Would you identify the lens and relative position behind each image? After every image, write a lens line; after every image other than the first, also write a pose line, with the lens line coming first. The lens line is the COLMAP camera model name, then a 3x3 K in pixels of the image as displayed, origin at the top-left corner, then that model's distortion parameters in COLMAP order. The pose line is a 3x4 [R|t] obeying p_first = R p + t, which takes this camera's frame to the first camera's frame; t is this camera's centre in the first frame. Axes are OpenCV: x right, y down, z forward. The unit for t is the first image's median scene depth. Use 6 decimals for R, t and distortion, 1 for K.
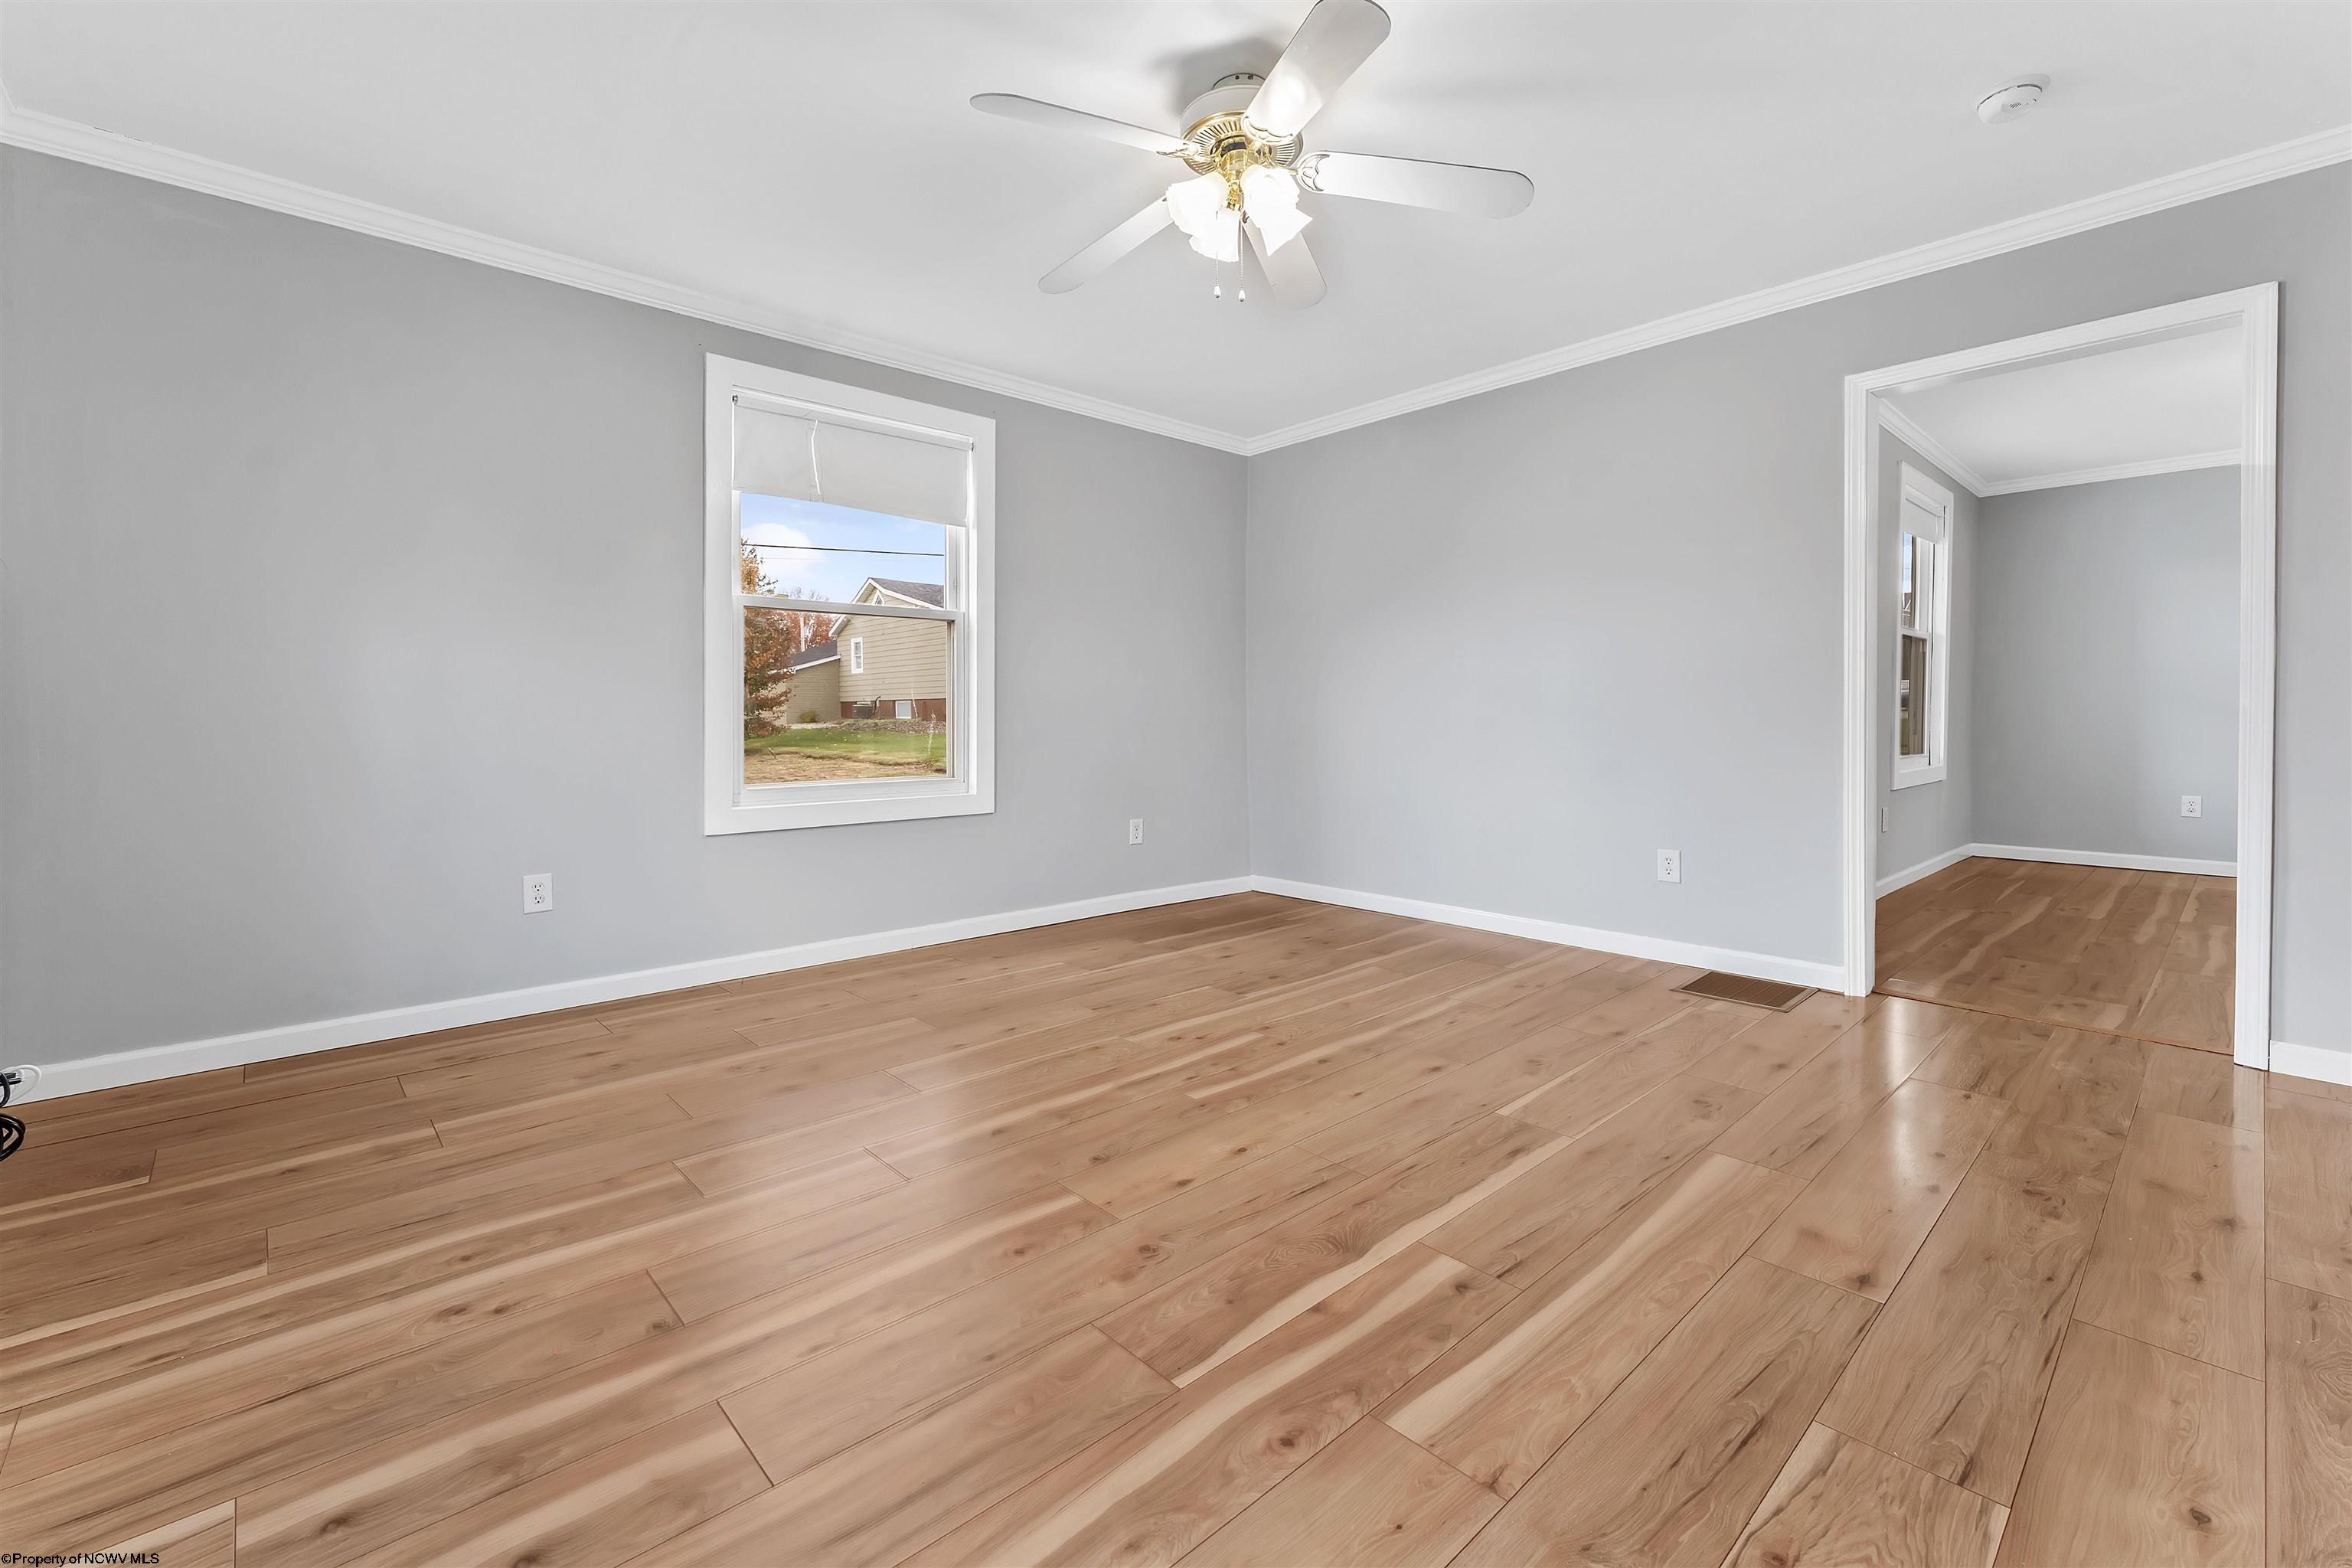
lens RADIAL K [[974.6, 0, 1170.4], [0, 974.6, 746.4], [0, 0, 1]] dist [-0.000654, 0.000323]
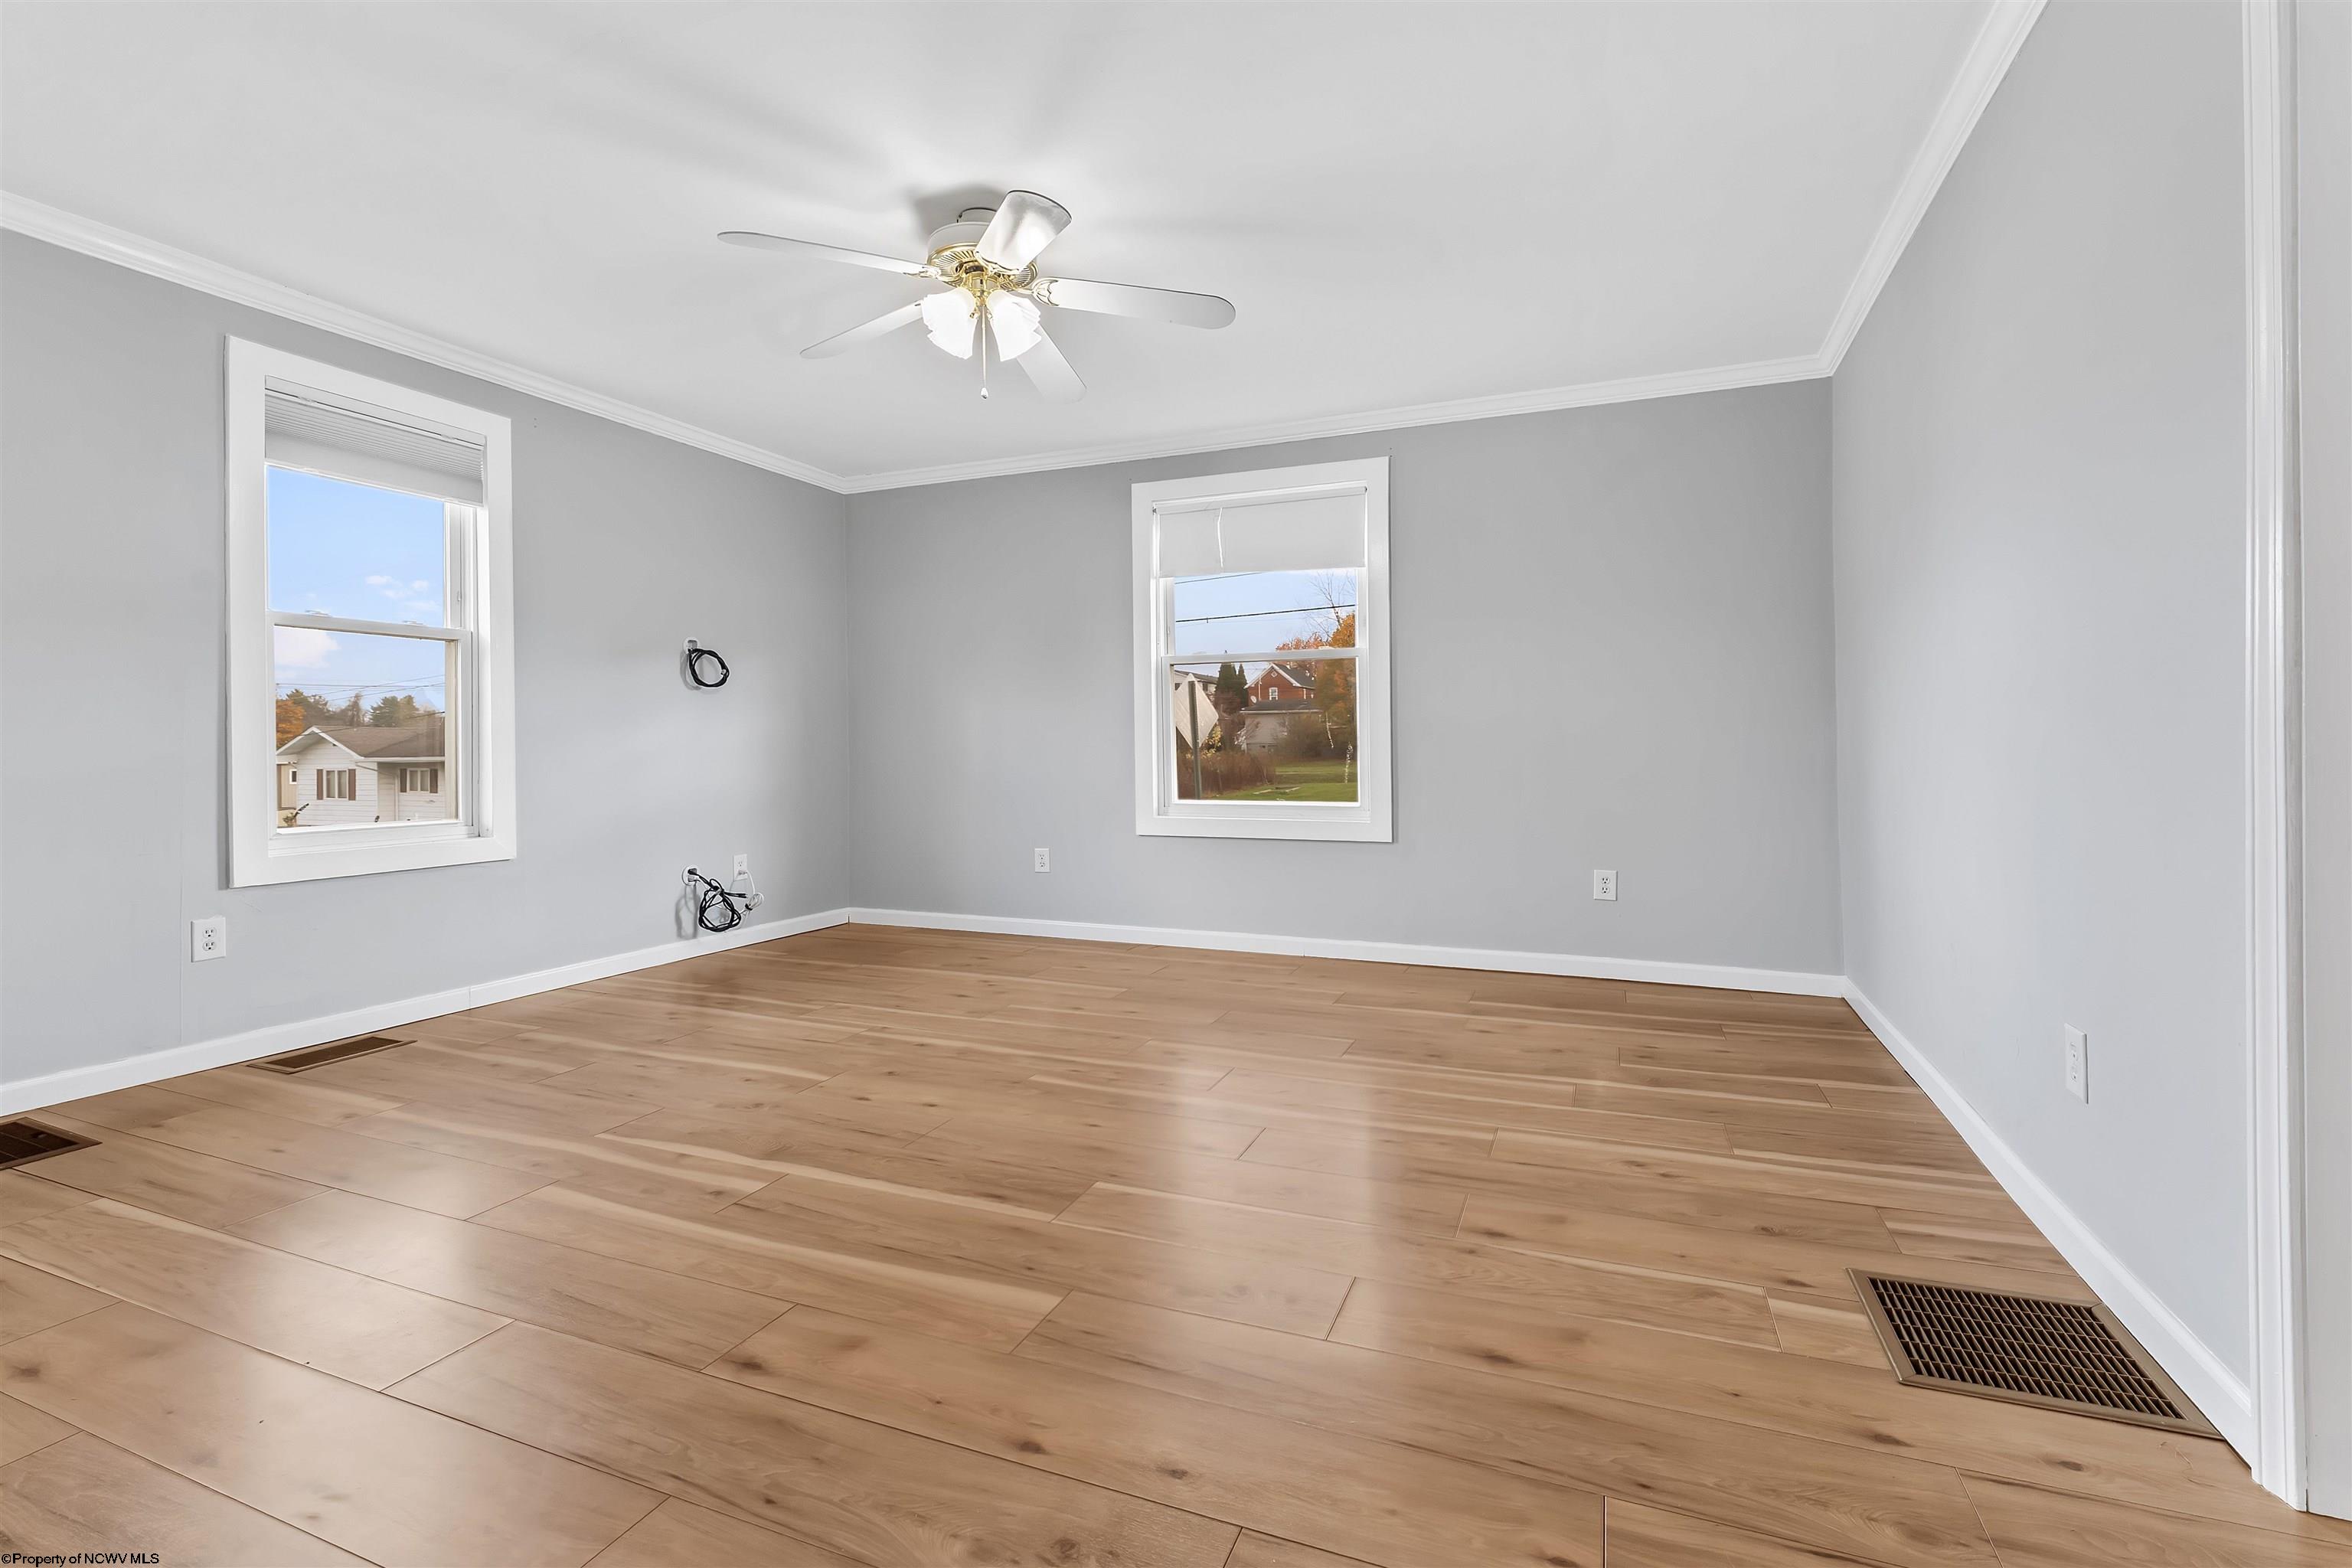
lens RADIAL K [[974.6, 0, 1170.4], [0, 974.6, 746.4], [0, 0, 1]] dist [-0.000654, 0.000323]
pose [[0.466603, -0.002454, -0.884463, 1.238115], [-0.022984, 0.999625, -0.014899, -0.020613], [0.884168, 0.027280, 0.466372, 0.658129]]
